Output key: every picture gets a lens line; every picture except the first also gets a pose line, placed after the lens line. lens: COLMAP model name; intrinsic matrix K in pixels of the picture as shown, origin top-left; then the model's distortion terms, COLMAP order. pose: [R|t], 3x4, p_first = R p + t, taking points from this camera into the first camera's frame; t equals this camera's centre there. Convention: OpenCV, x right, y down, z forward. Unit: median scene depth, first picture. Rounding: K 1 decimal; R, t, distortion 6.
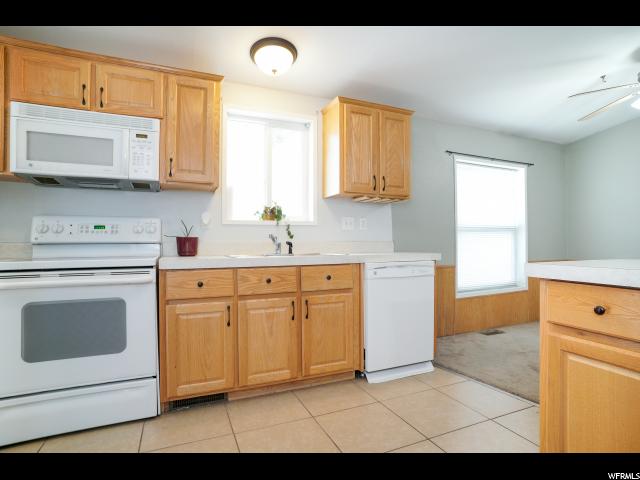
lens RADIAL K [[335.8, 0, 317.2], [0, 335.8, 235.7], [0, 0, 1]] dist [-0.051773, 0.020915]
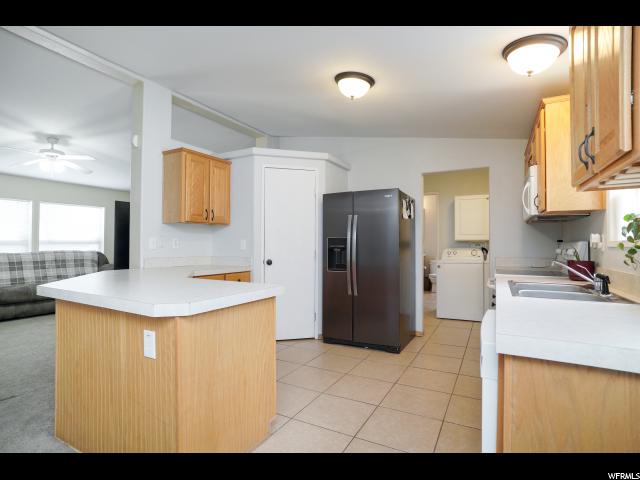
lens RADIAL K [[335.8, 0, 315.1], [0, 335.8, 239.5], [0, 0, 1]] dist [-0.051773, 0.020915]
pose [[-0.783792, -0.008055, -0.620971, 0.805540], [0.010280, 0.999611, -0.025943, -0.040883], [0.620938, -0.026717, -0.783404, 1.281081]]
